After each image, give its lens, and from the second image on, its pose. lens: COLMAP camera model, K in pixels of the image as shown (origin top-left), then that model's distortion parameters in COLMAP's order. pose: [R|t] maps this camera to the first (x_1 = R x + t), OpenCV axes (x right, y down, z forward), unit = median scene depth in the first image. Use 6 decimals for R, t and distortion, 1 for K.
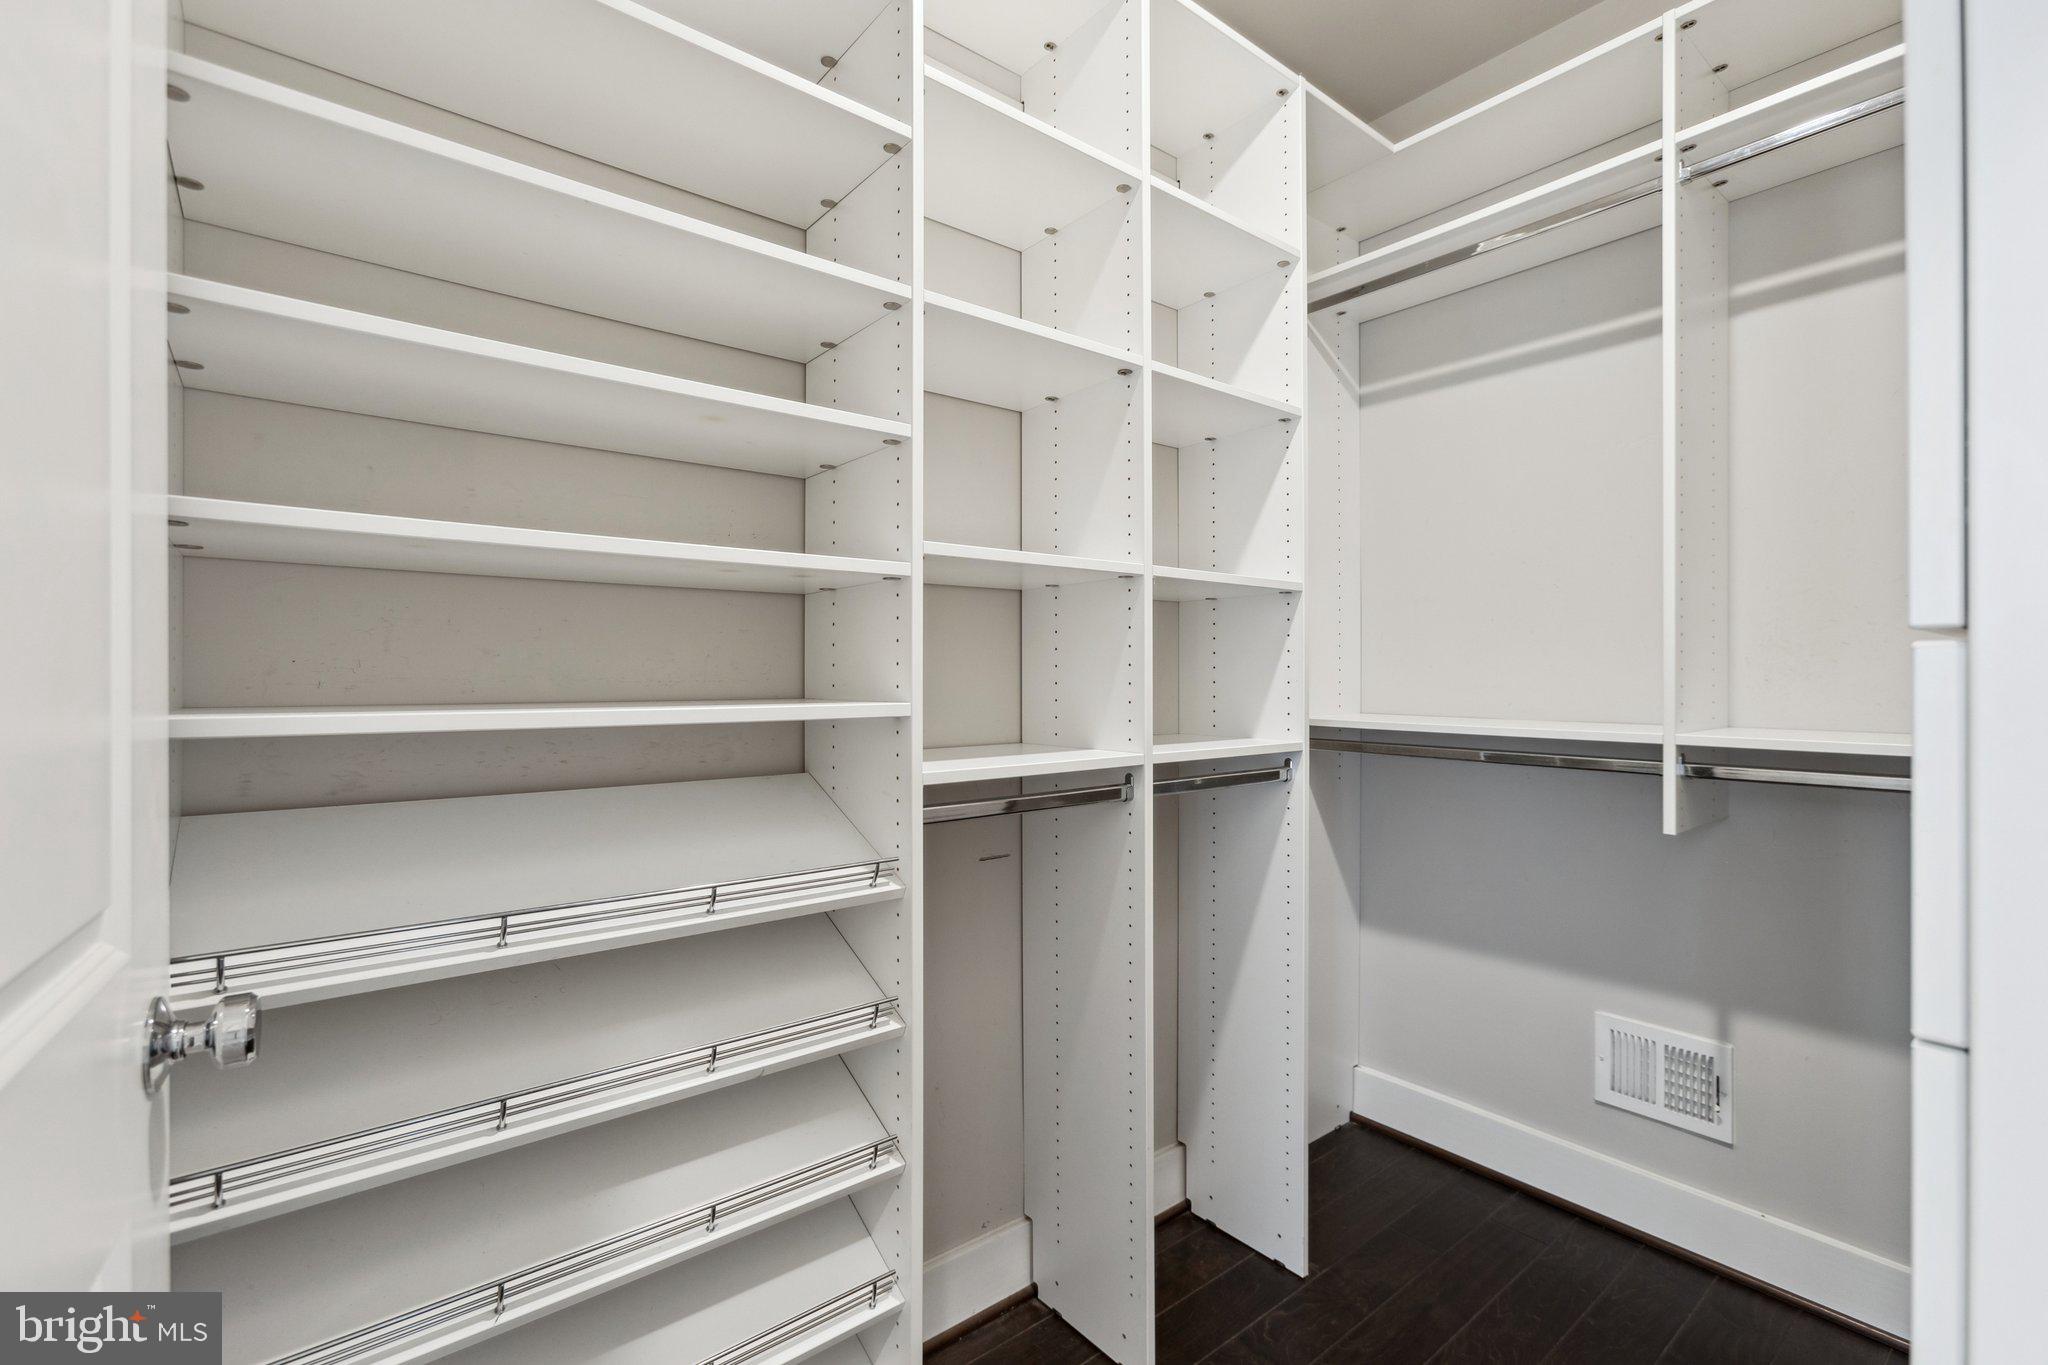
lens RADIAL K [[908.4, 0, 1017.5], [0, 908.4, 676.9], [0, 0, 1]] dist [-0.006857, 0.004351]
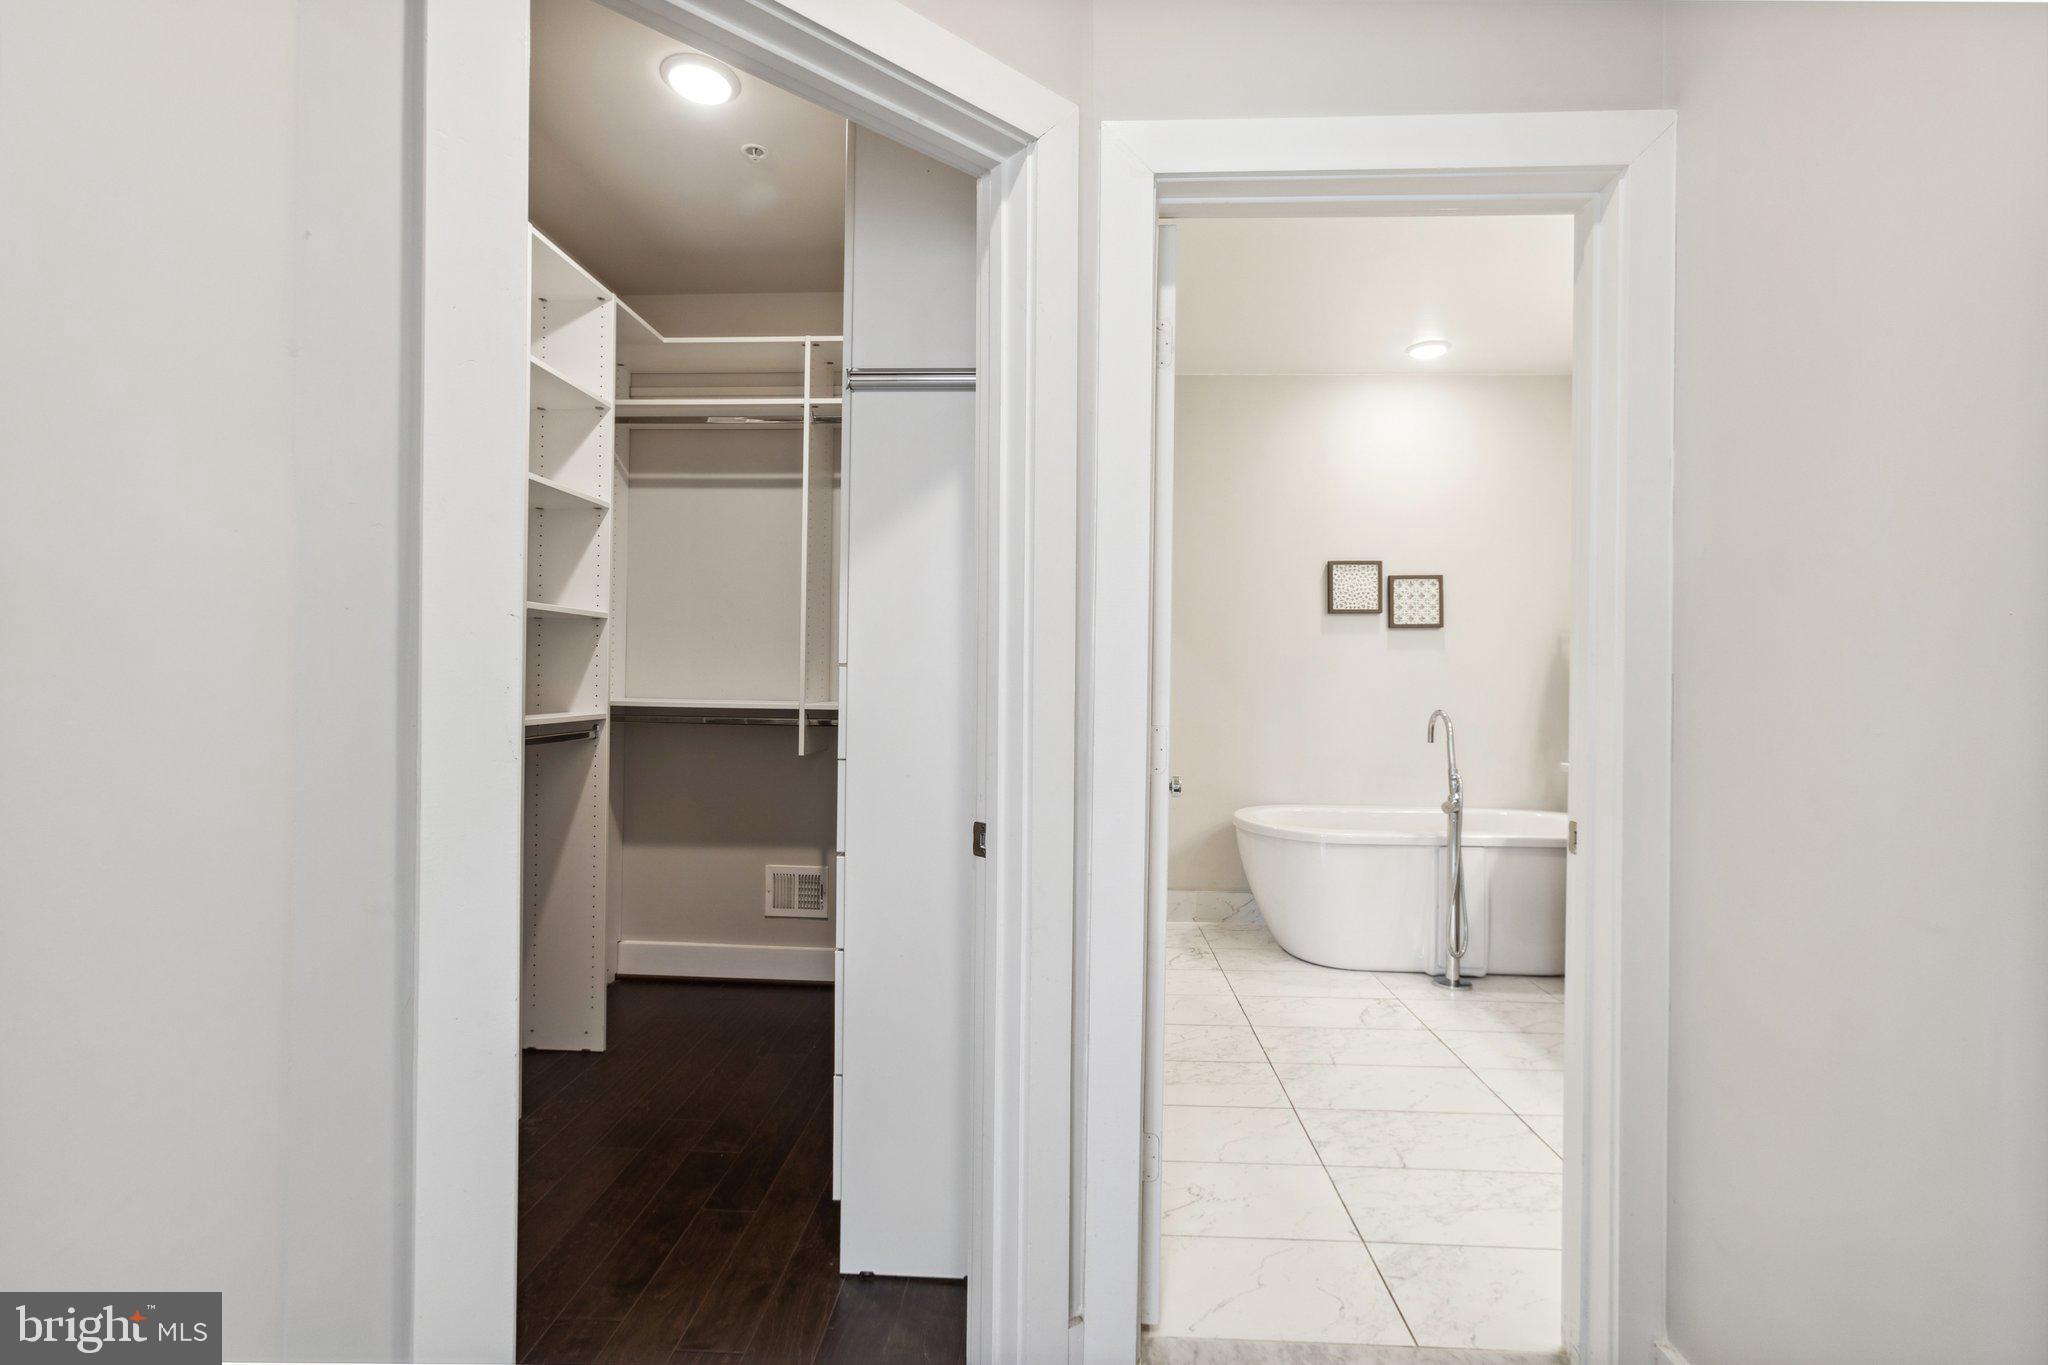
lens RADIAL K [[908.4, 0, 1020.1], [0, 908.4, 676.8], [0, 0, 1]] dist [-0.006857, 0.004351]
pose [[0.662392, 0.009542, 0.749097, -0.383760], [-0.013096, 0.999914, -0.001157, 0.000510], [-0.749043, -0.009044, 0.662460, -0.571585]]
